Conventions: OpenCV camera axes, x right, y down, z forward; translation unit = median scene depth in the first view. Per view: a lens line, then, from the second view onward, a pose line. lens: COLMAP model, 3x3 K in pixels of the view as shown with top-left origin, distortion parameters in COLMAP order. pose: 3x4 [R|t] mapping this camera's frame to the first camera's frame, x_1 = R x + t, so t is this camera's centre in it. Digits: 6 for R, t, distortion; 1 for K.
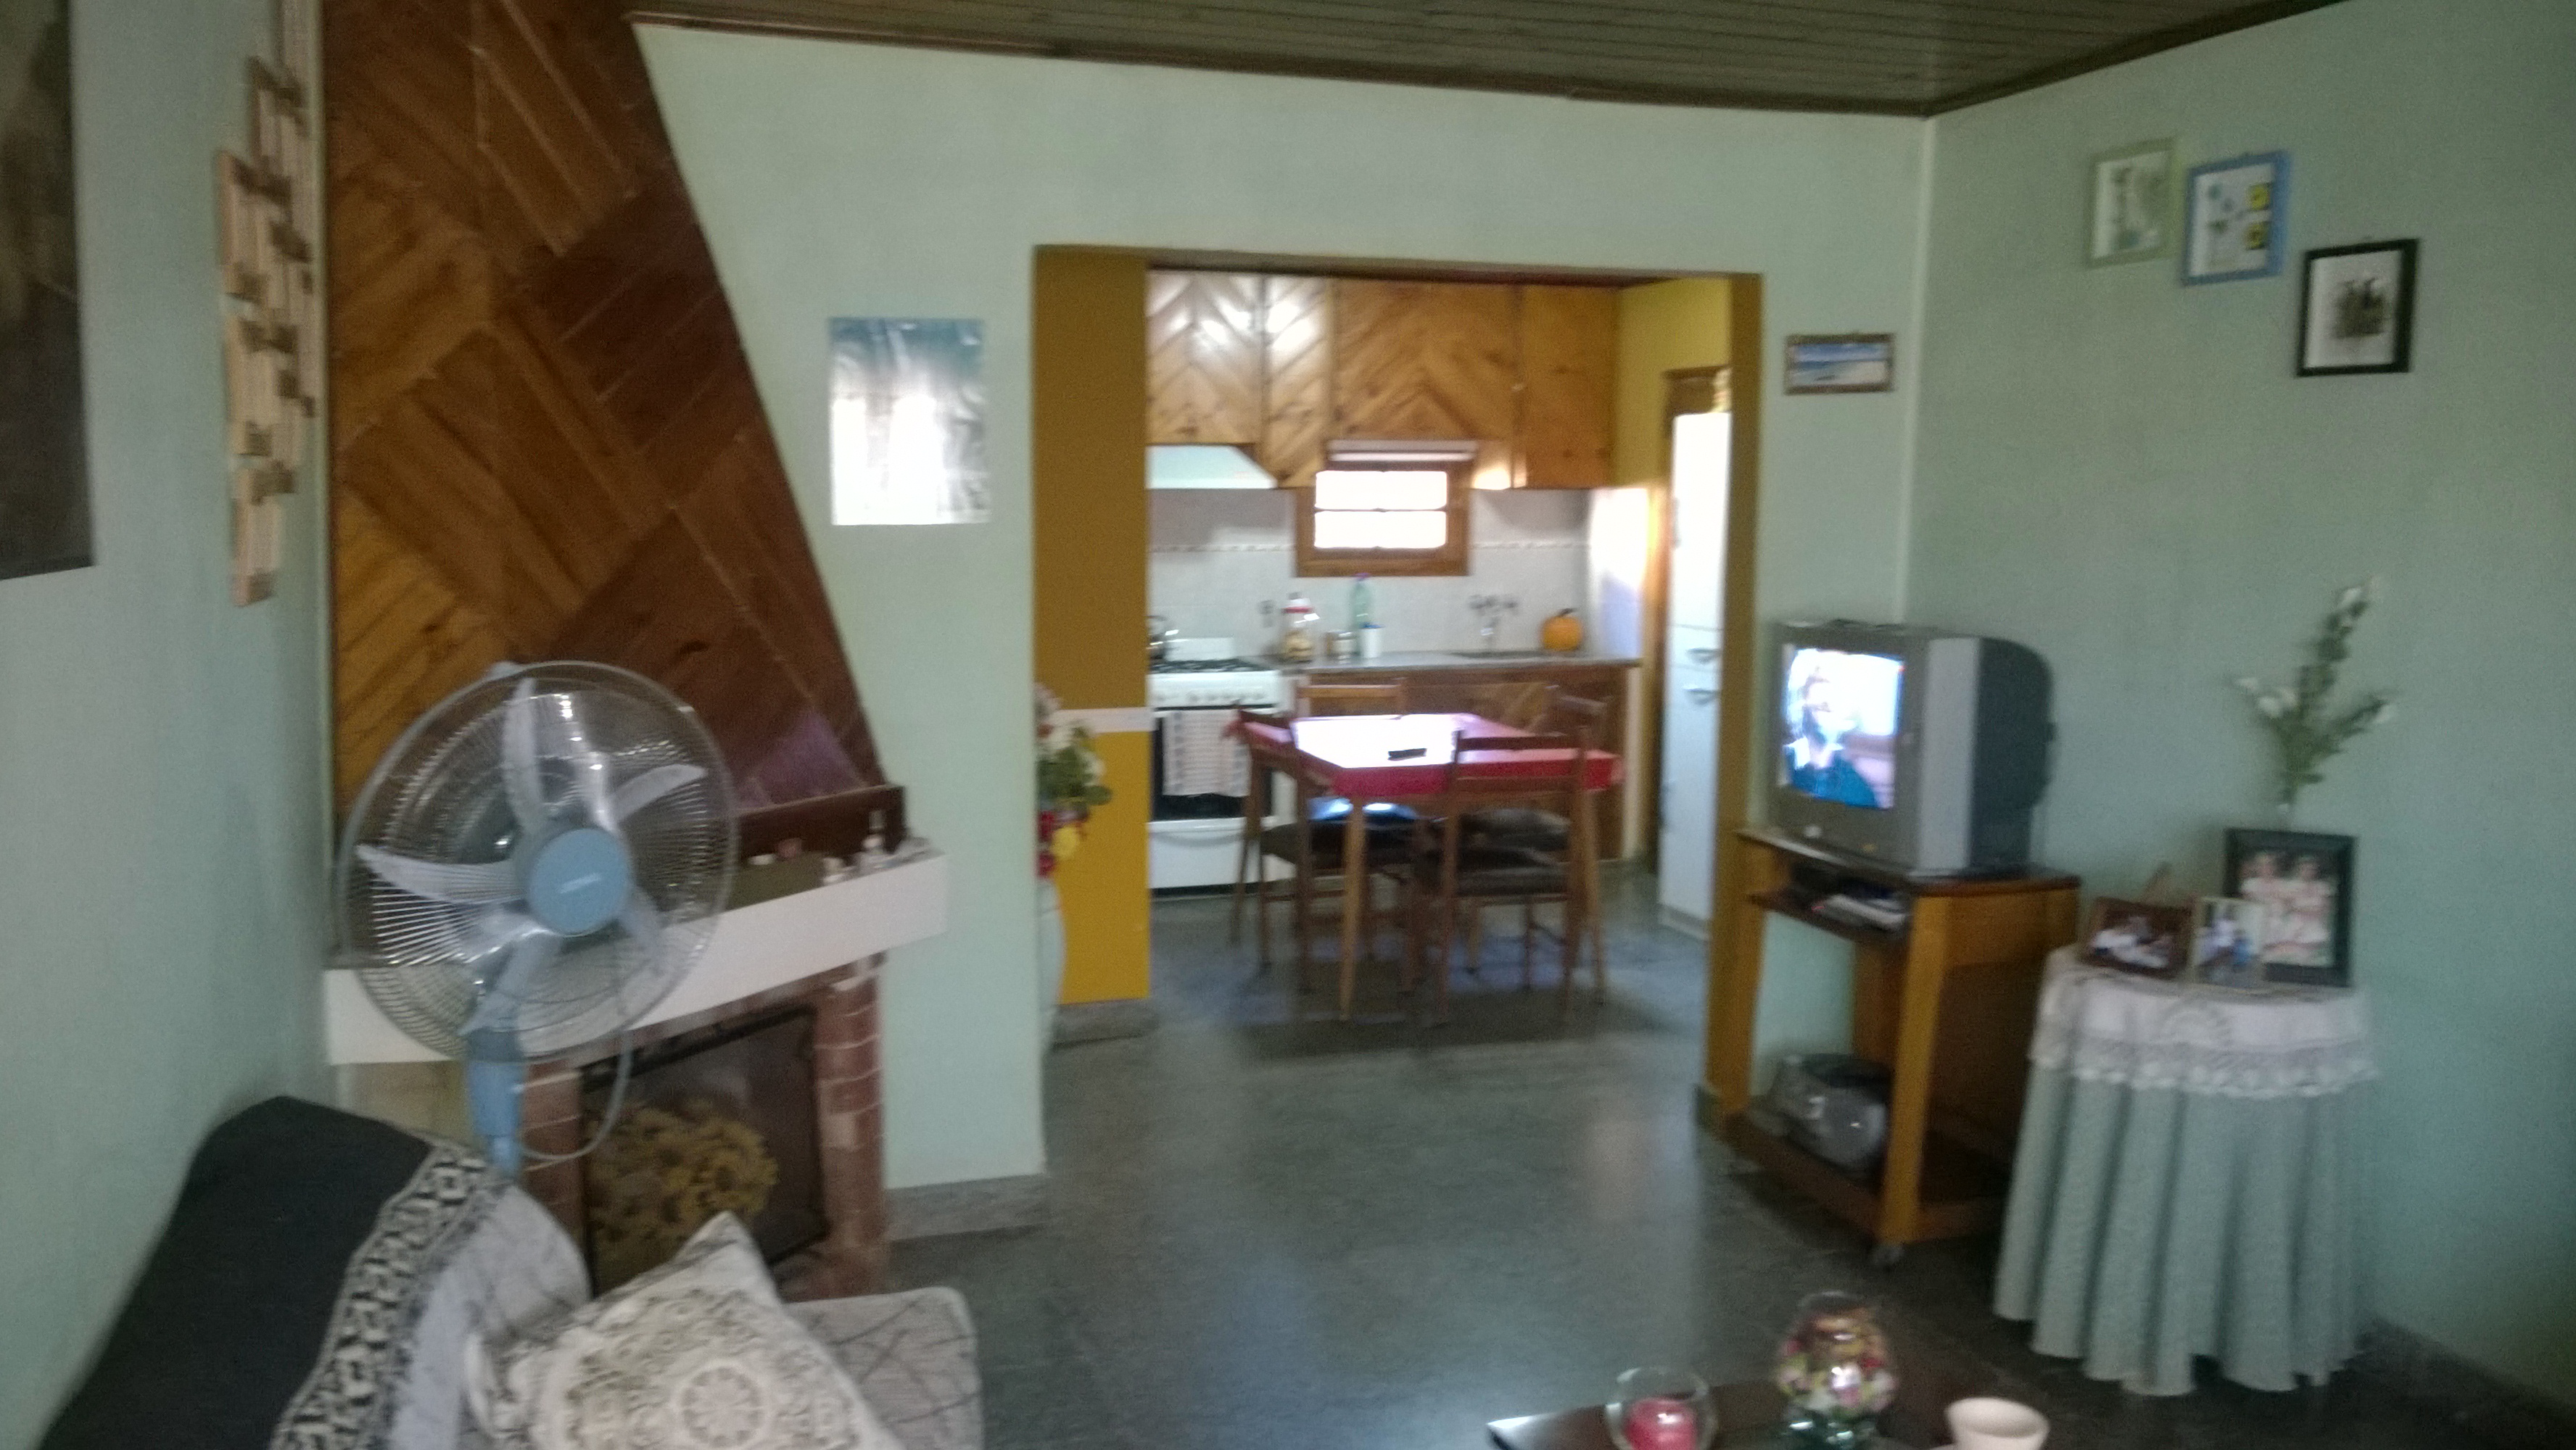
lens RADIAL K [[1979.0, 0, 1298.9], [0, 1979.0, 735.5], [0, 0, 1]] dist [-0.008498, 0.004787]
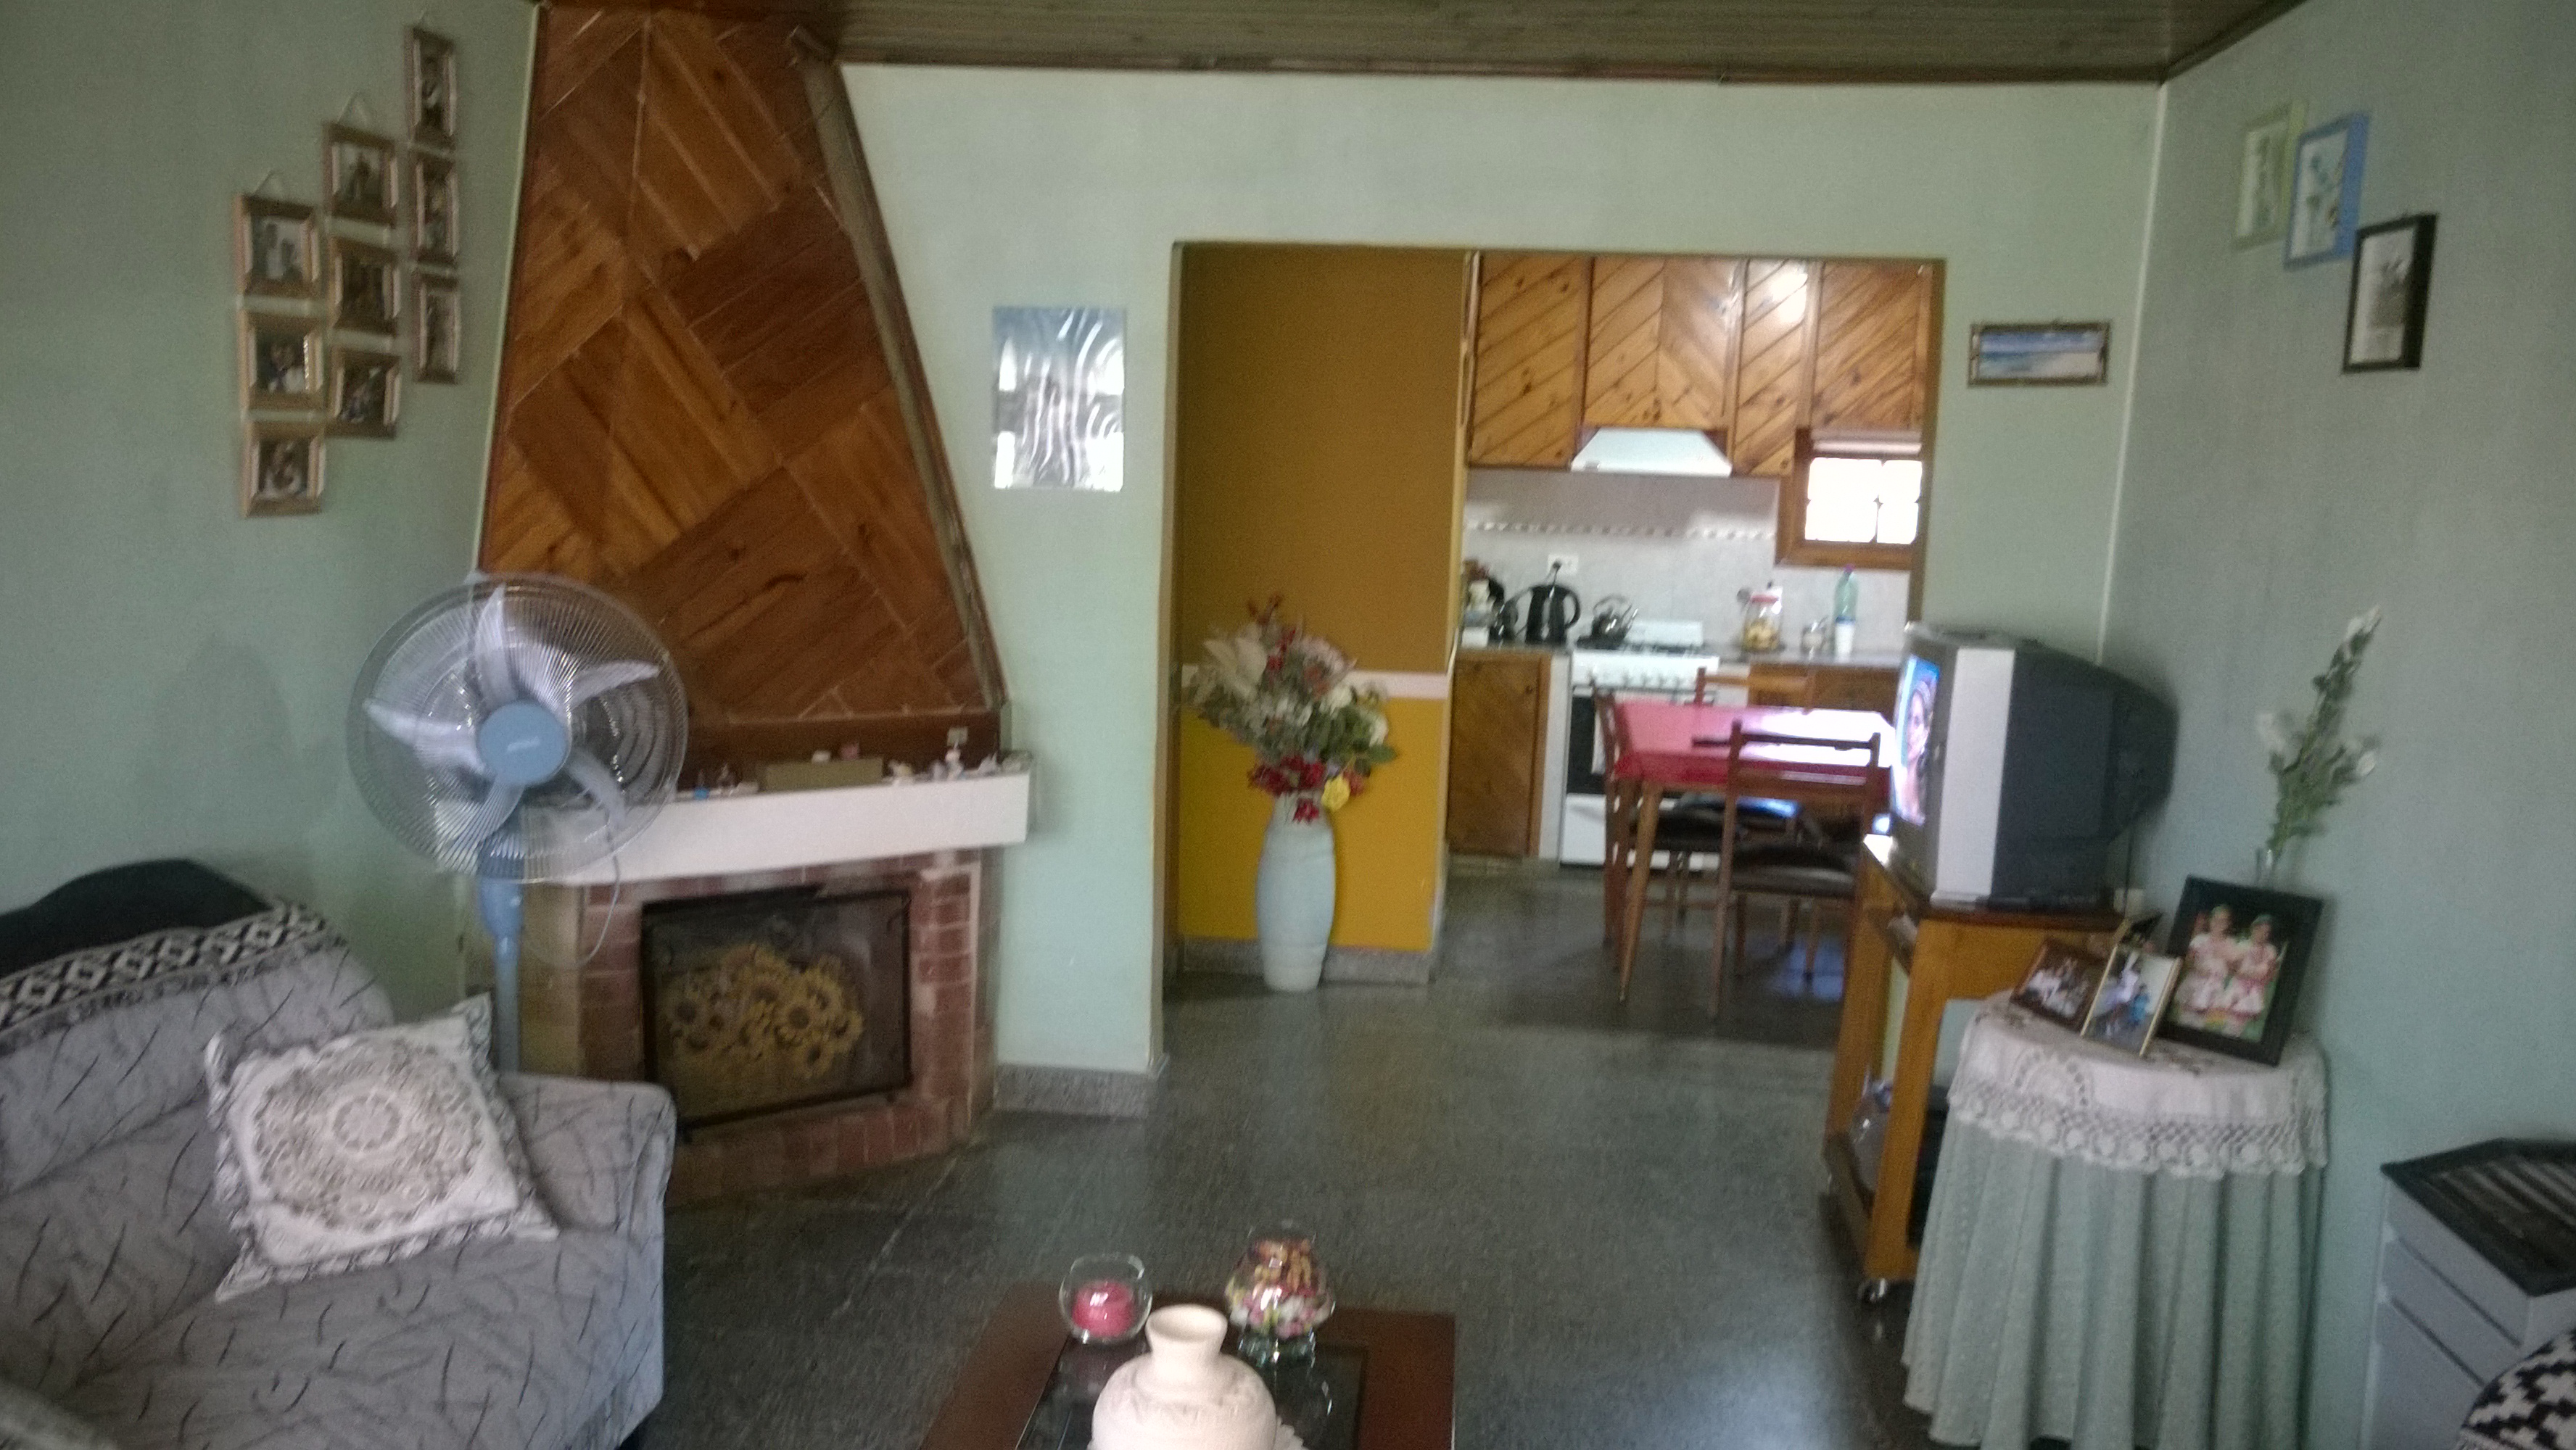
lens RADIAL K [[1979.0, 0, 1298.9], [0, 1979.0, 735.5], [0, 0, 1]] dist [-0.008498, 0.004787]
pose [[0.908643, 0.087013, -0.408406, 0.293374], [-0.083396, 0.996159, 0.026695, -0.004337], [0.409161, 0.009803, 0.912410, 0.009689]]
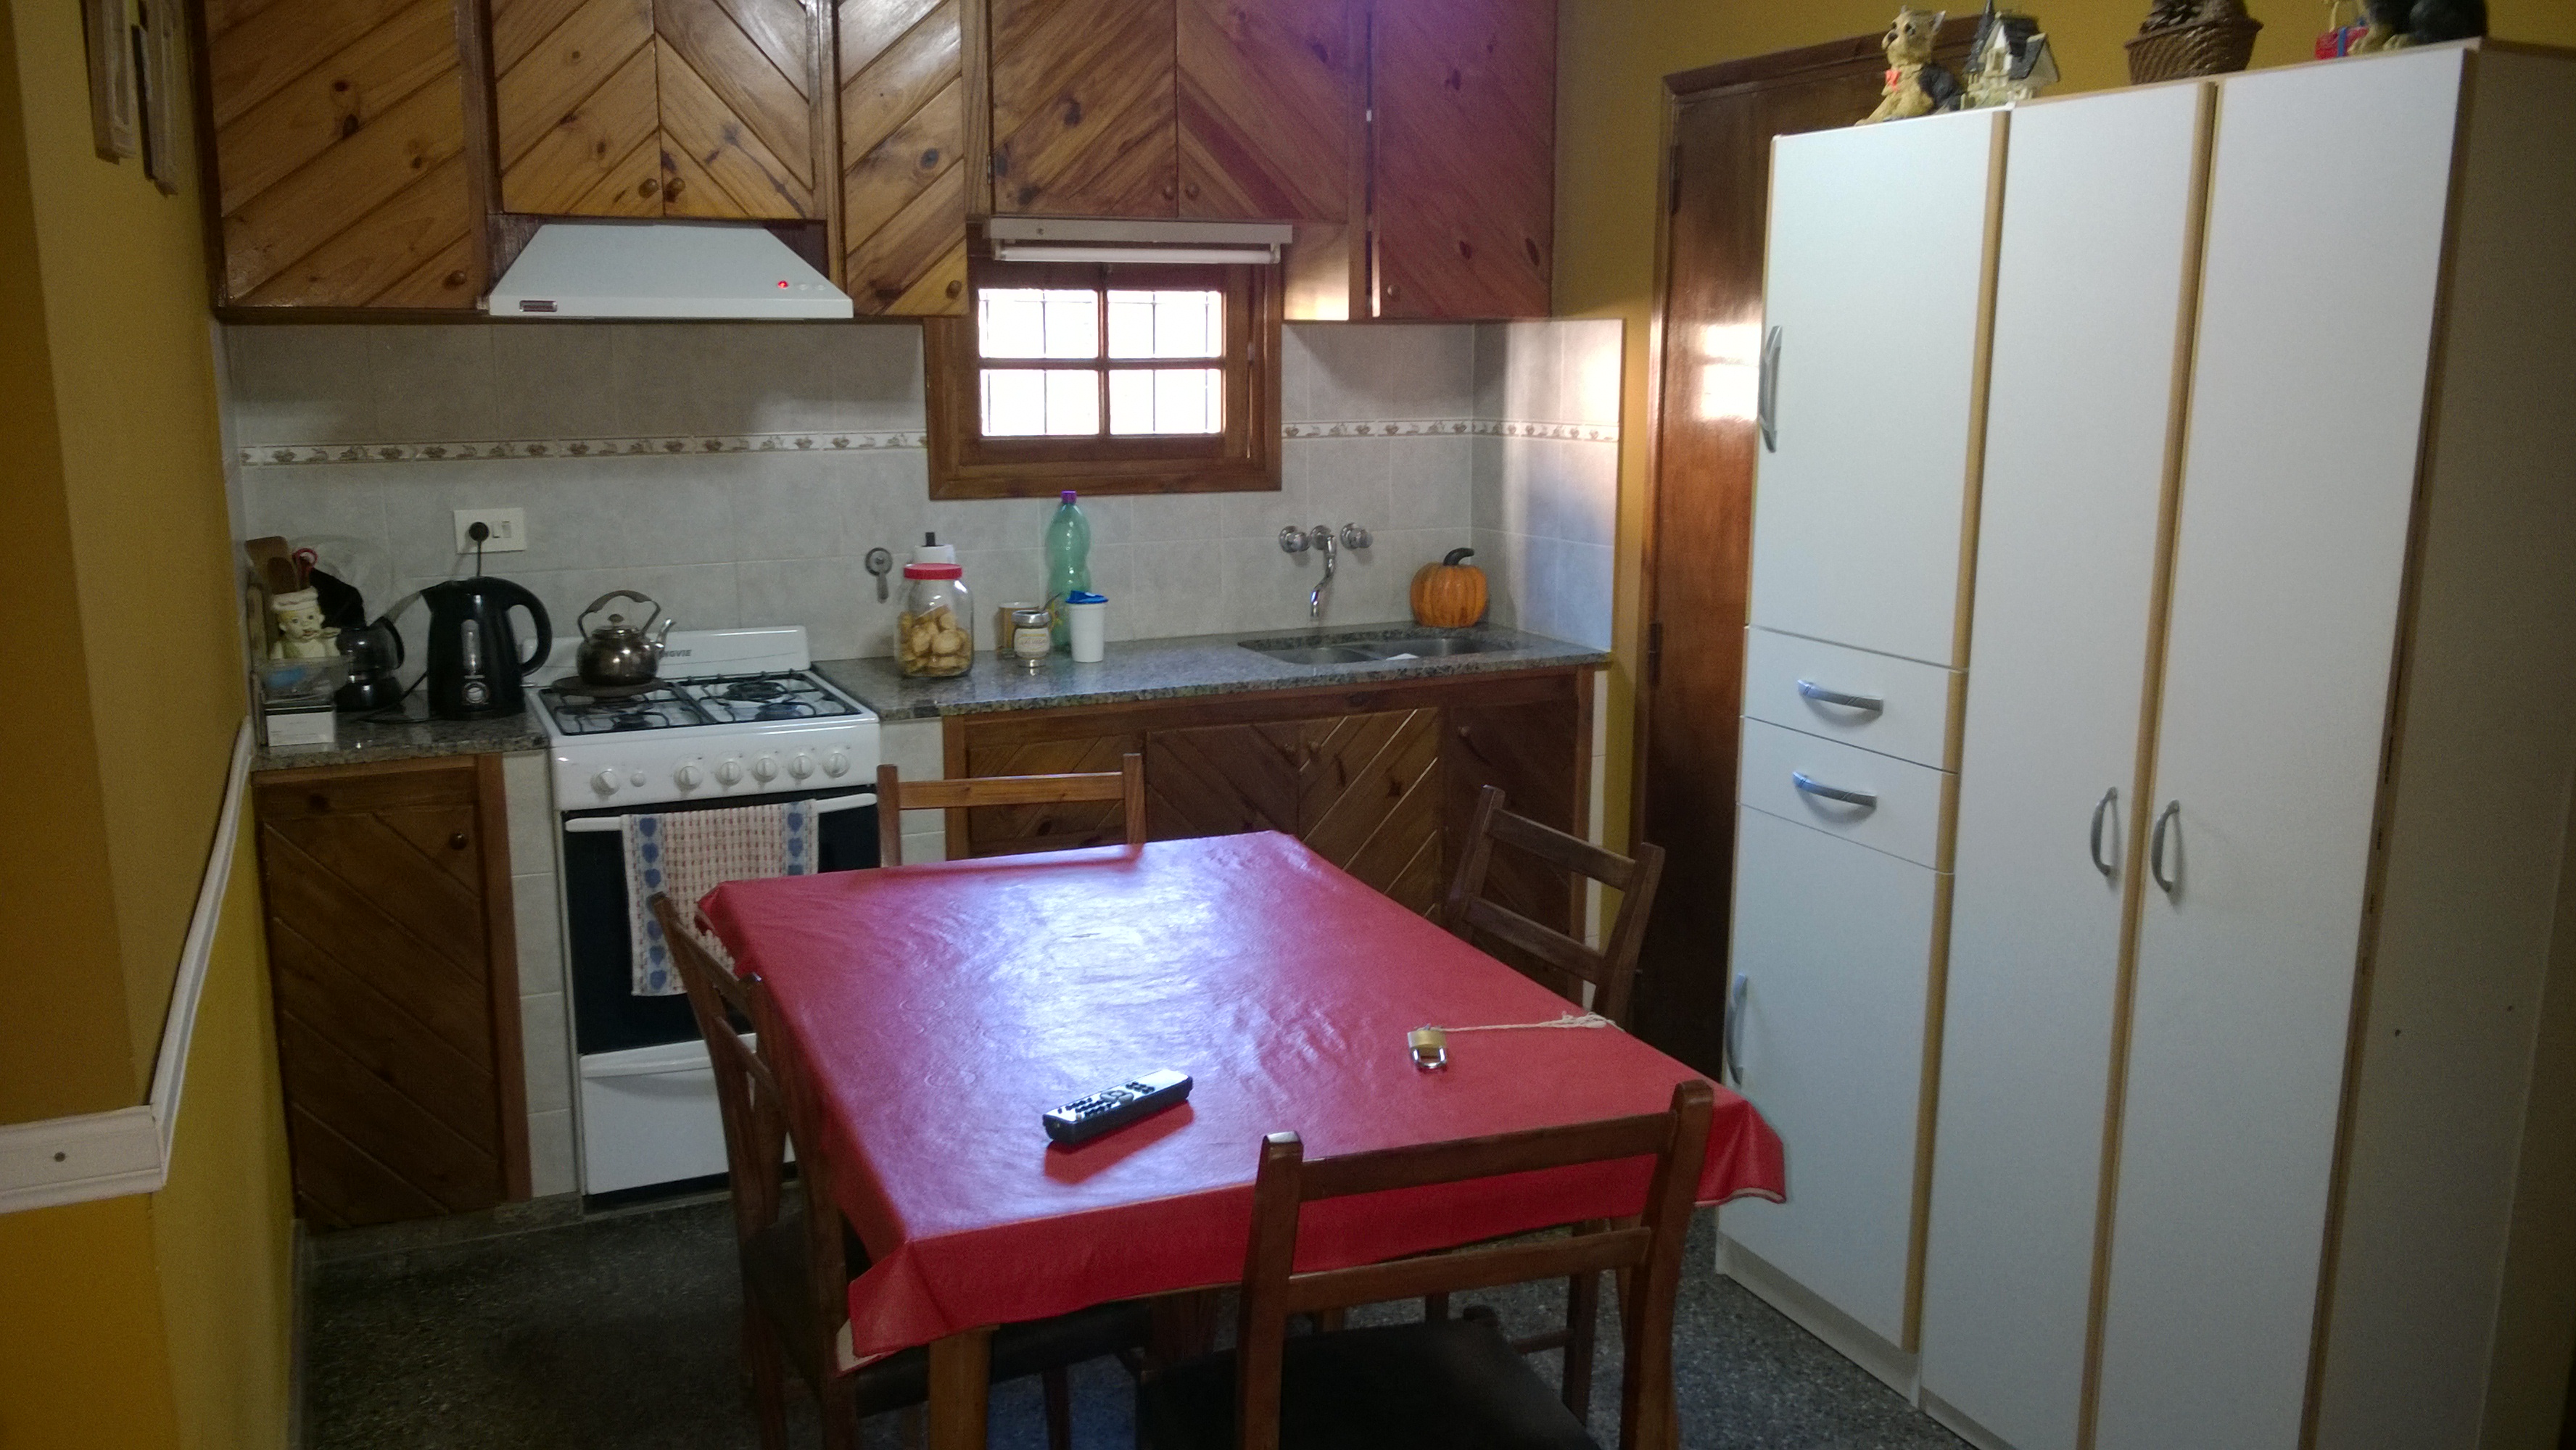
lens RADIAL K [[2029.3, 0, 1299.9], [0, 2029.3, 762.0], [0, 0, 1]] dist [0.004396, 0.004674]
pose [[0.994993, -0.023527, 0.097138, 0.059518], [0.015460, 0.996432, 0.082976, -0.084243], [-0.098744, -0.081058, 0.991806, 0.725575]]
